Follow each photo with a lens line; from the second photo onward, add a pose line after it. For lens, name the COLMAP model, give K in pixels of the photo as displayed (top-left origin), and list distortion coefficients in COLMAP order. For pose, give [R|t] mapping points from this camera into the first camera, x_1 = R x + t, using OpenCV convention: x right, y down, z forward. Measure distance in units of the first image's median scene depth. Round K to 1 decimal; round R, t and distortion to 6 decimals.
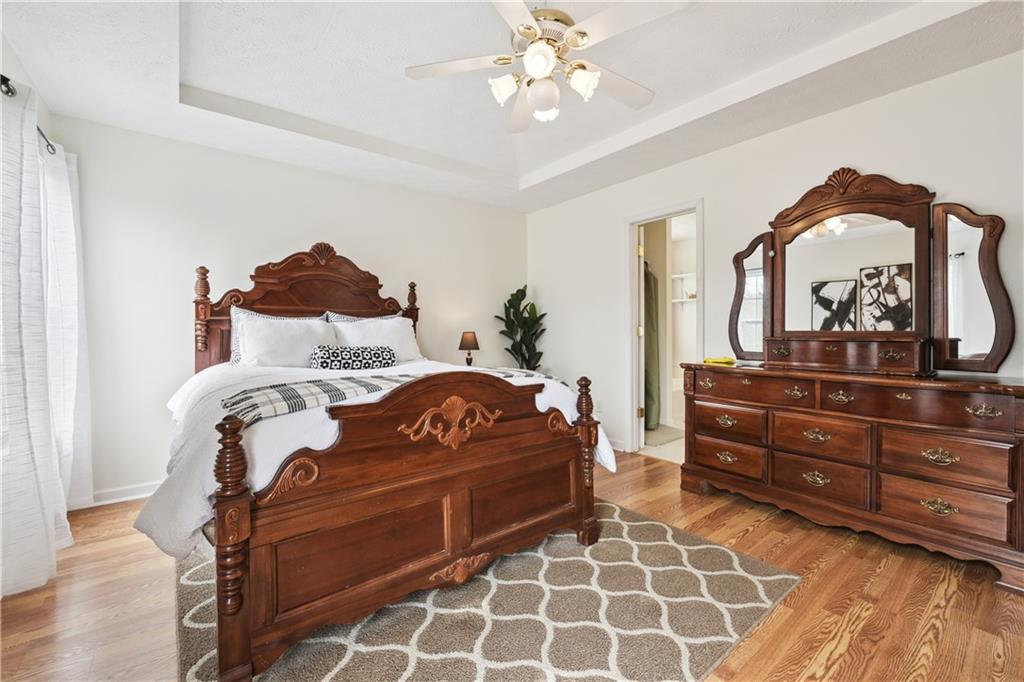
lens RADIAL K [[419.0, 0, 515.9], [0, 419.0, 331.9], [0, 0, 1]] dist [-0.011035, 0.000203]
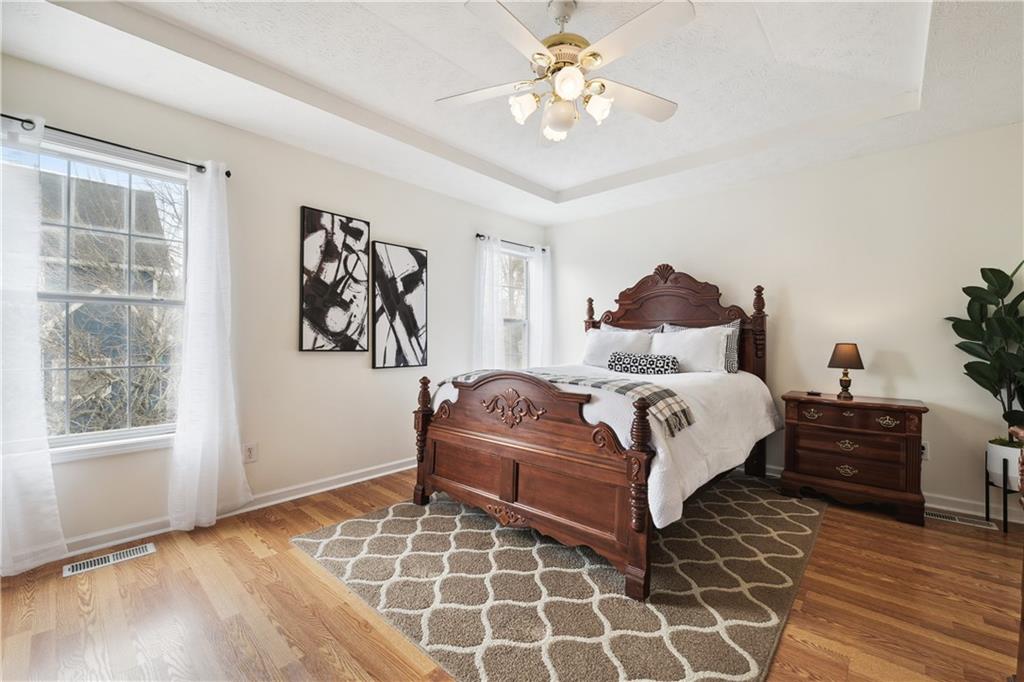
lens RADIAL K [[419.0, 0, 515.4], [0, 419.0, 342.8], [0, 0, 1]] dist [-0.011035, 0.000203]
pose [[0.172285, 0.012538, -0.984967, 0.751577], [-0.006699, 0.999911, 0.011556, -0.007686], [0.985024, 0.004607, 0.172354, 0.490449]]
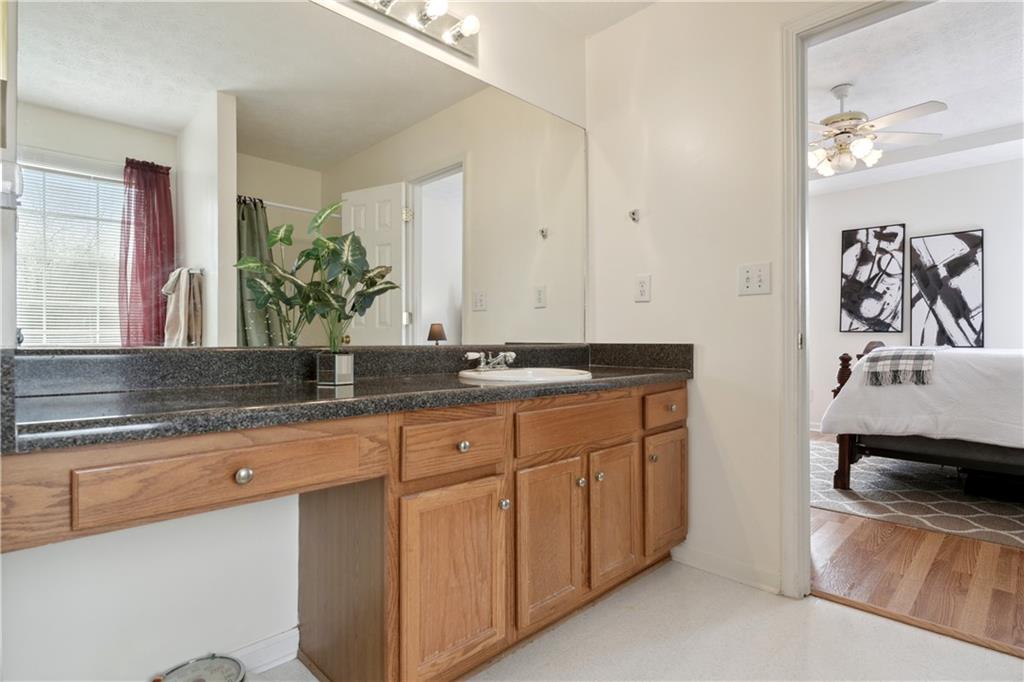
lens RADIAL K [[524.6, 0, 511.4], [0, 524.6, 340.5], [0, 0, 1]] dist [0.000079, 0.000019]
pose [[-0.992431, 0.010236, -0.122373, 0.958235], [0.009825, 0.999944, 0.003959, 0.026525], [0.122407, 0.002727, -0.992476, 1.473627]]
